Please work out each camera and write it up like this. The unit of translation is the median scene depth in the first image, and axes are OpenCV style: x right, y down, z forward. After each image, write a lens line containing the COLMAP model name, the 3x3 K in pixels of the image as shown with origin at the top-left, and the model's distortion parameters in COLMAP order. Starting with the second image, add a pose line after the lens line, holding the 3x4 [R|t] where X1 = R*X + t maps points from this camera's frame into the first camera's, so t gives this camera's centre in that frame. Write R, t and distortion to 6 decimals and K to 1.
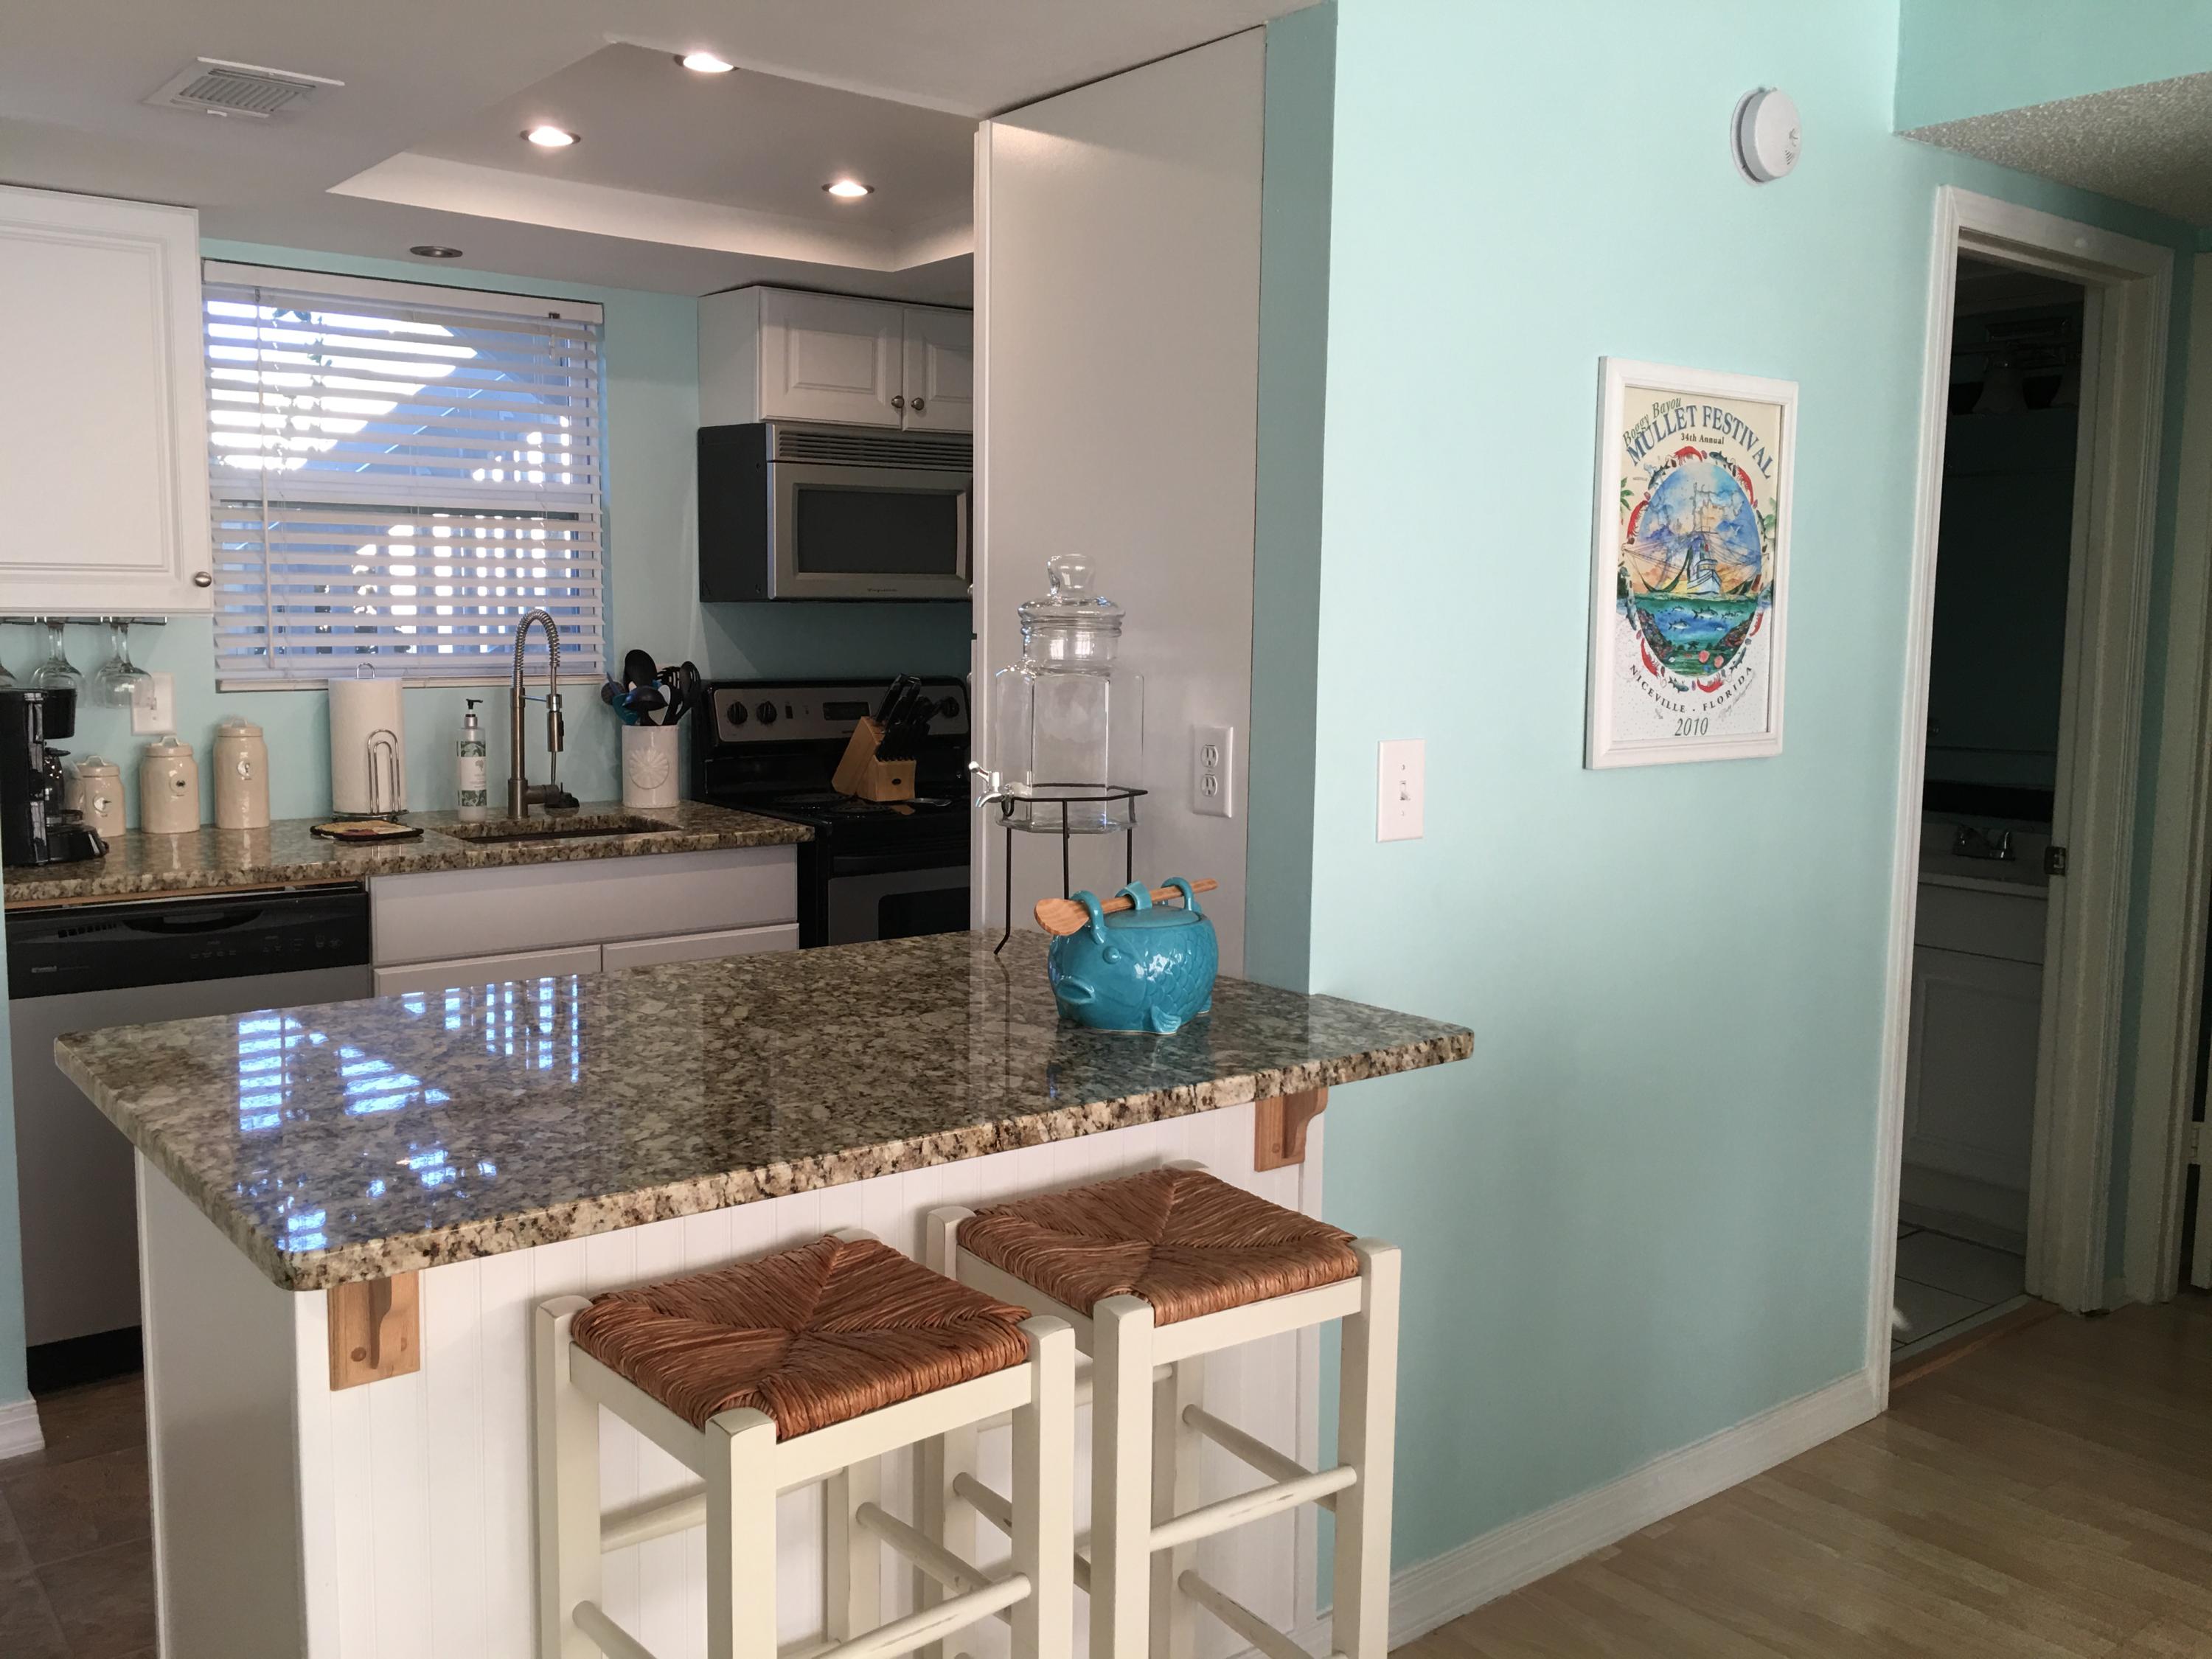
lens RADIAL K [[1914.1, 0, 1102.8], [0, 1914.1, 838.7], [0, 0, 1]] dist [0.071388, -0.069481]
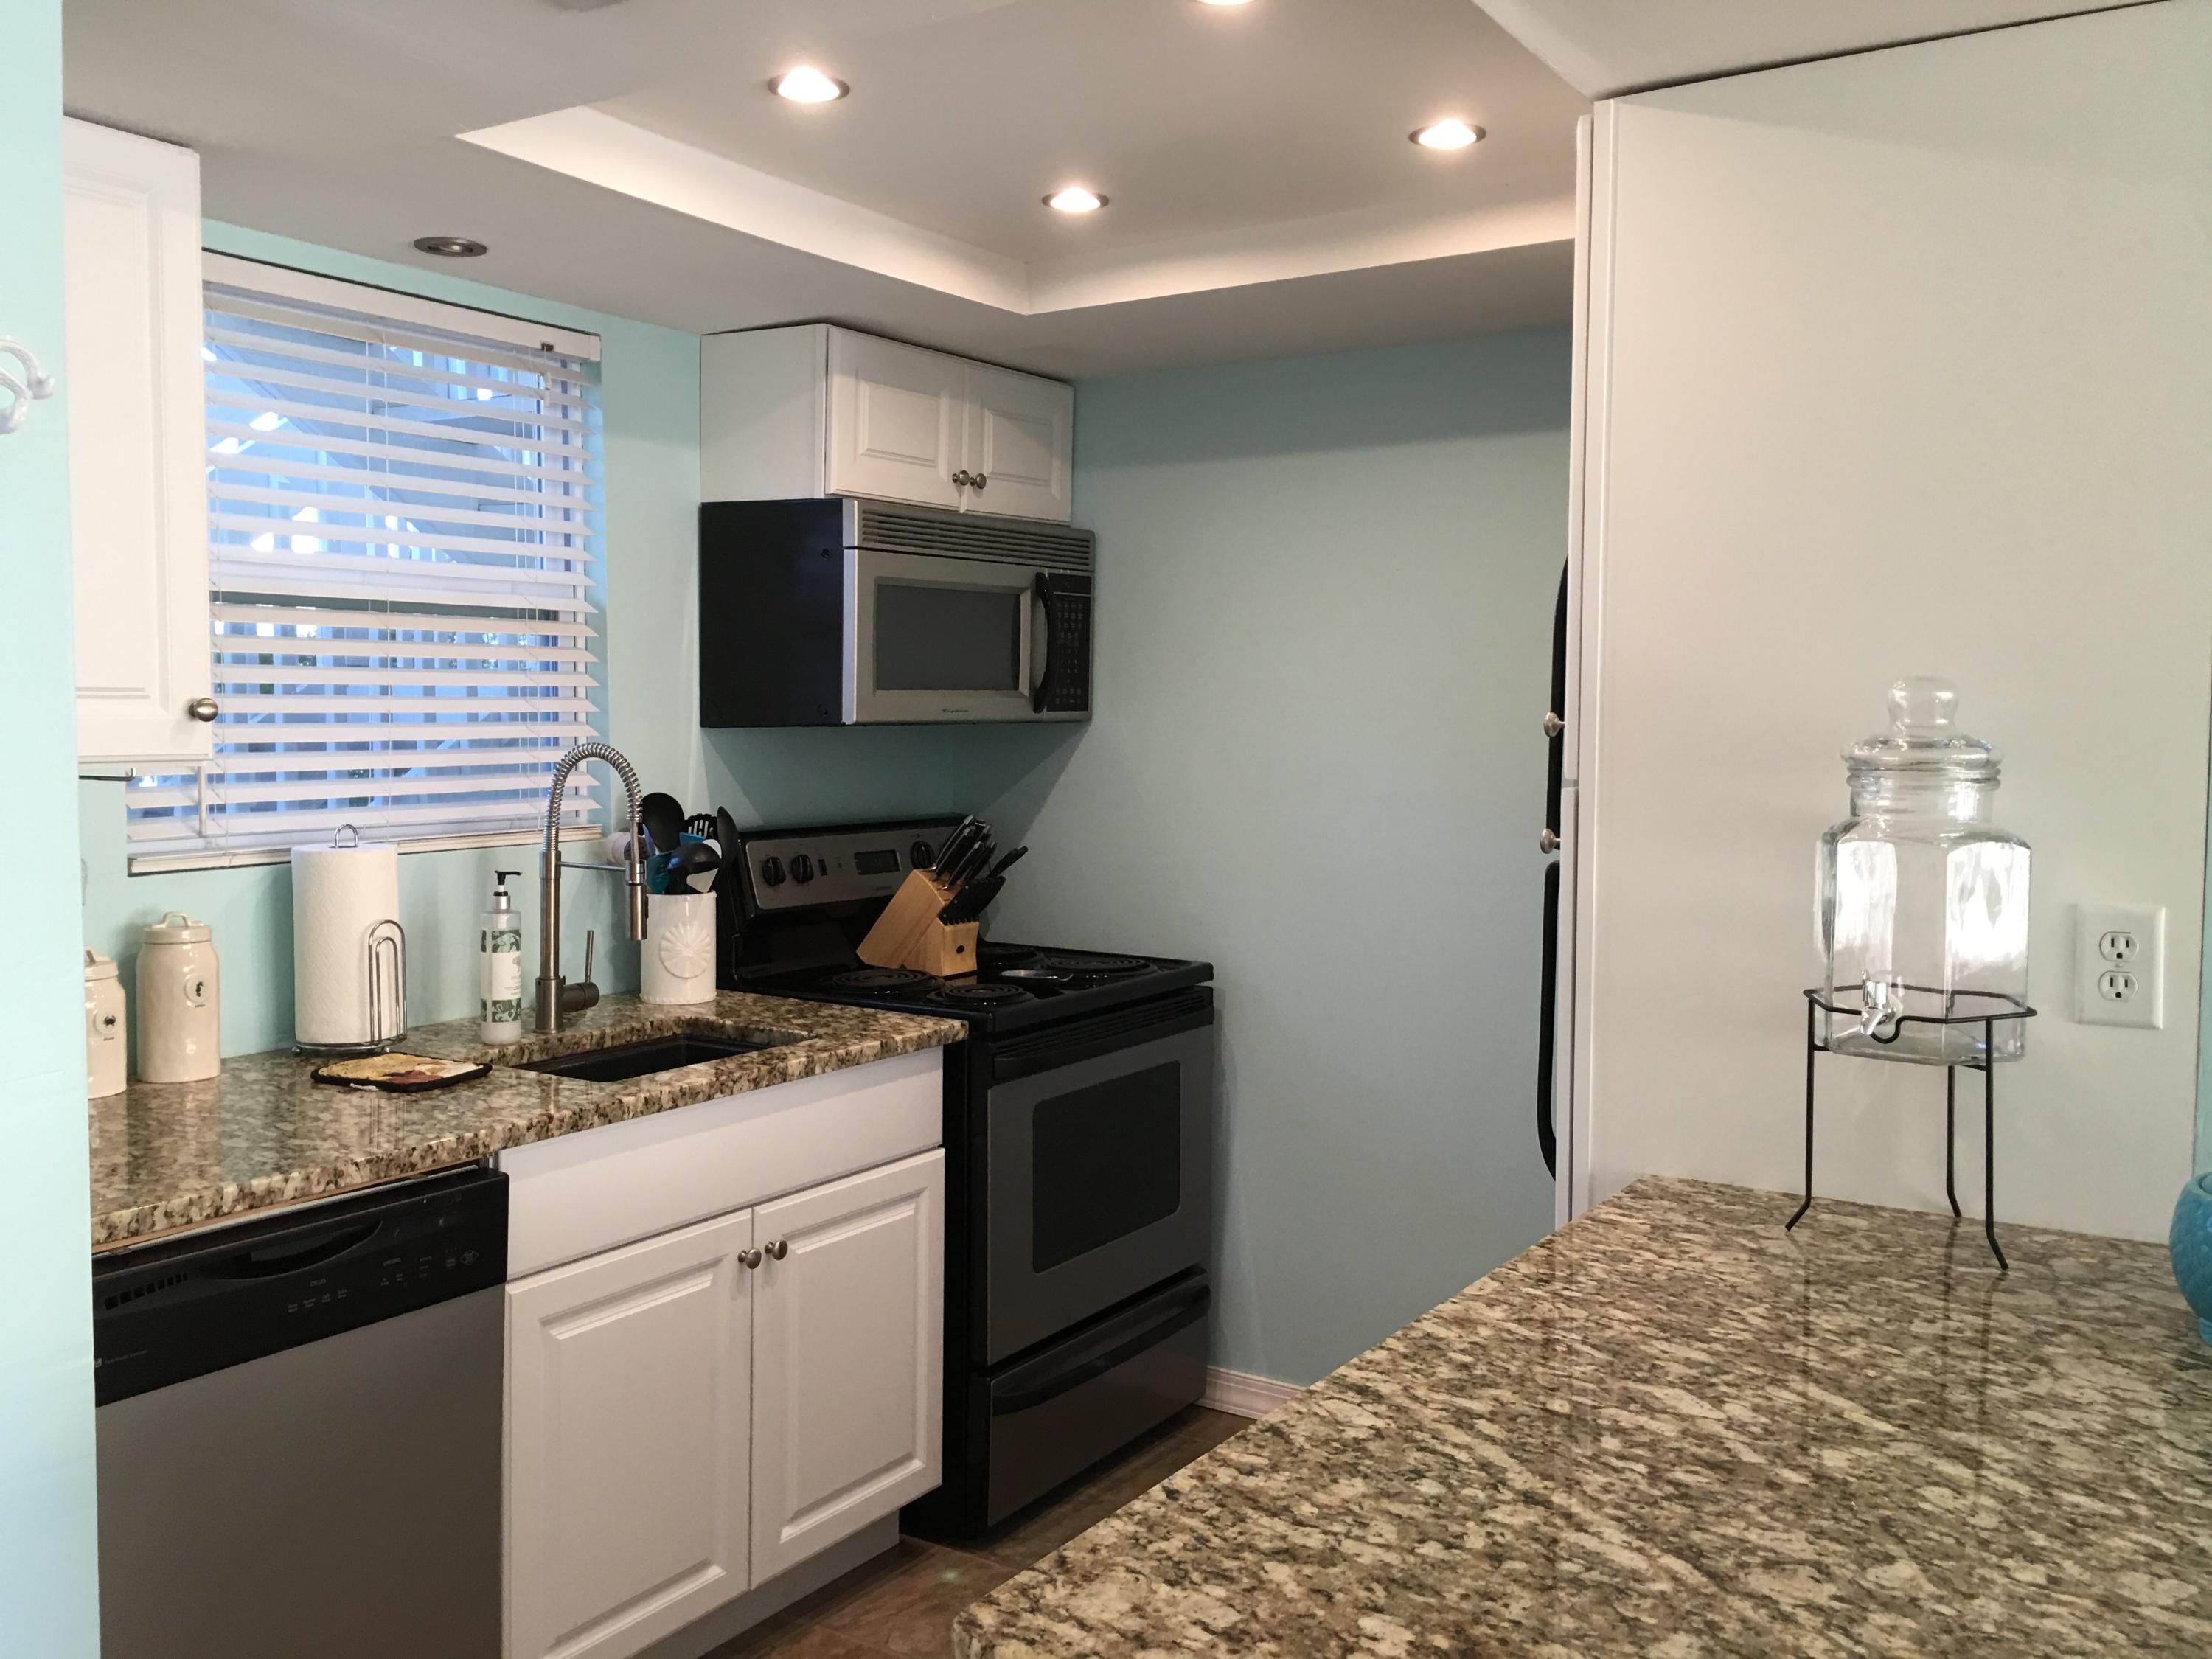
lens RADIAL K [[1914.1, 0, 1109.5], [0, 1914.1, 820.7], [0, 0, 1]] dist [0.071388, -0.069481]
pose [[0.942485, -0.024176, 0.333372, -0.397260], [0.044345, 0.997608, -0.053022, -0.048587], [-0.331292, 0.064756, 0.941303, 0.290409]]
